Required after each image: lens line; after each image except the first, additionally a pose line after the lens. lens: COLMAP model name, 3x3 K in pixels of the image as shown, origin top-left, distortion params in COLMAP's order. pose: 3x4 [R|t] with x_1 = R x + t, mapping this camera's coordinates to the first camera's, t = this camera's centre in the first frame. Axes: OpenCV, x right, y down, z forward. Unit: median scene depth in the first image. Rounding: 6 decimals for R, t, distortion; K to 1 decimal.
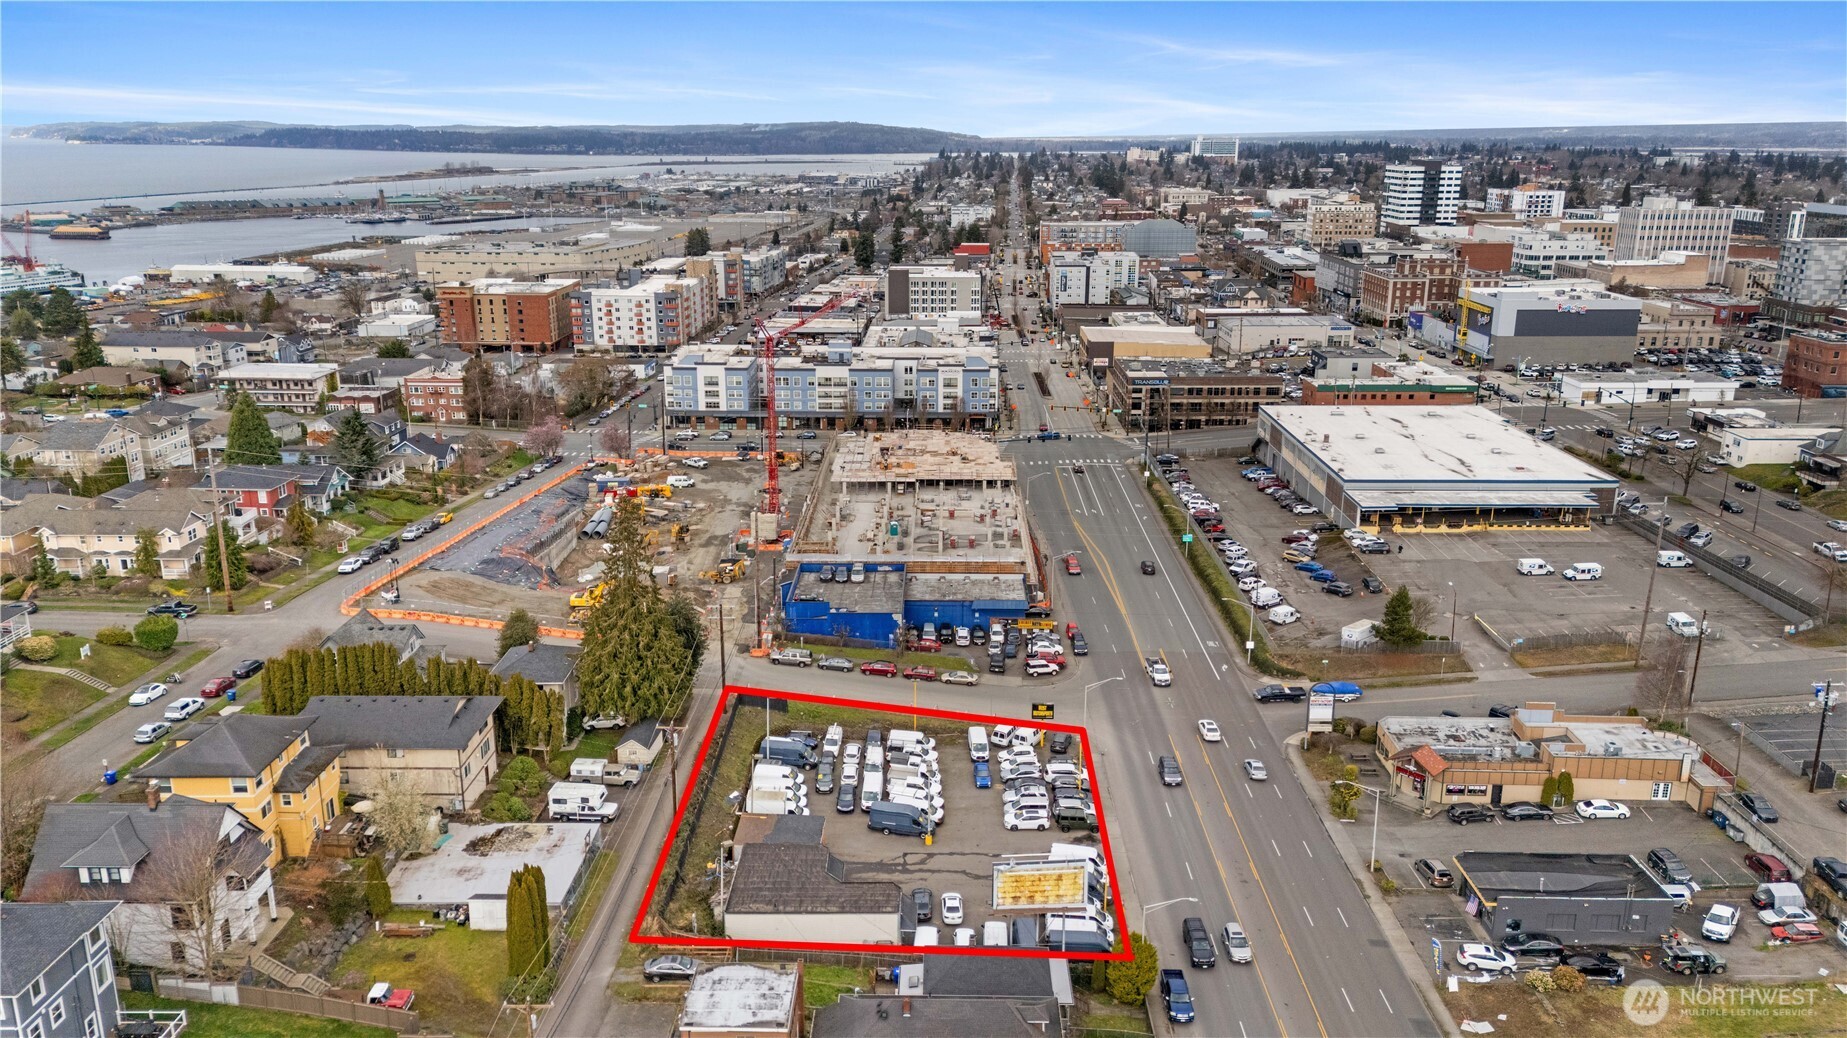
lens RADIAL K [[1344.7, 0, 929.5], [0, 1344.7, 527.7], [0, 0, 1]] dist [0.105366, -0.114303]
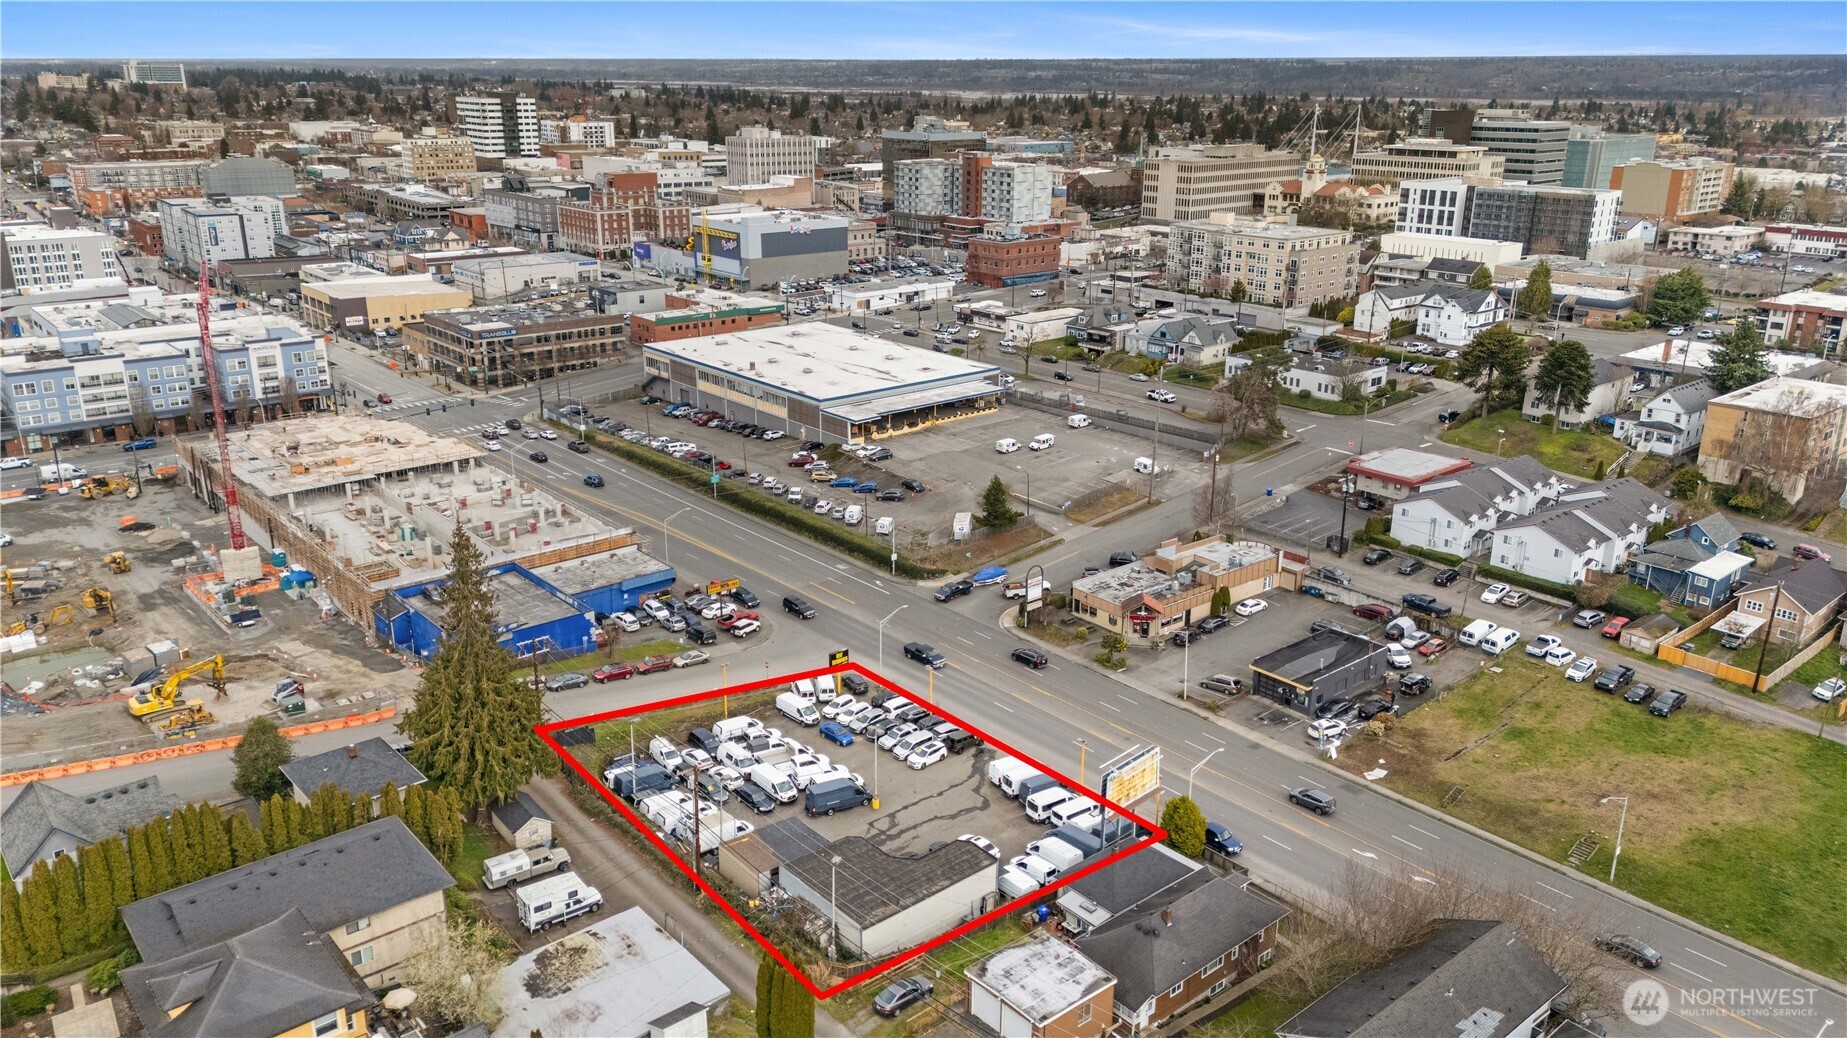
lens RADIAL K [[1344.7, 0, 929.5], [0, 1344.7, 527.7], [0, 0, 1]] dist [0.105366, -0.114303]
pose [[0.750362, -0.209100, 0.627084, -0.307043], [0.179392, 0.977464, 0.111276, -0.037754], [-0.636220, 0.028997, 0.770963, 0.121131]]
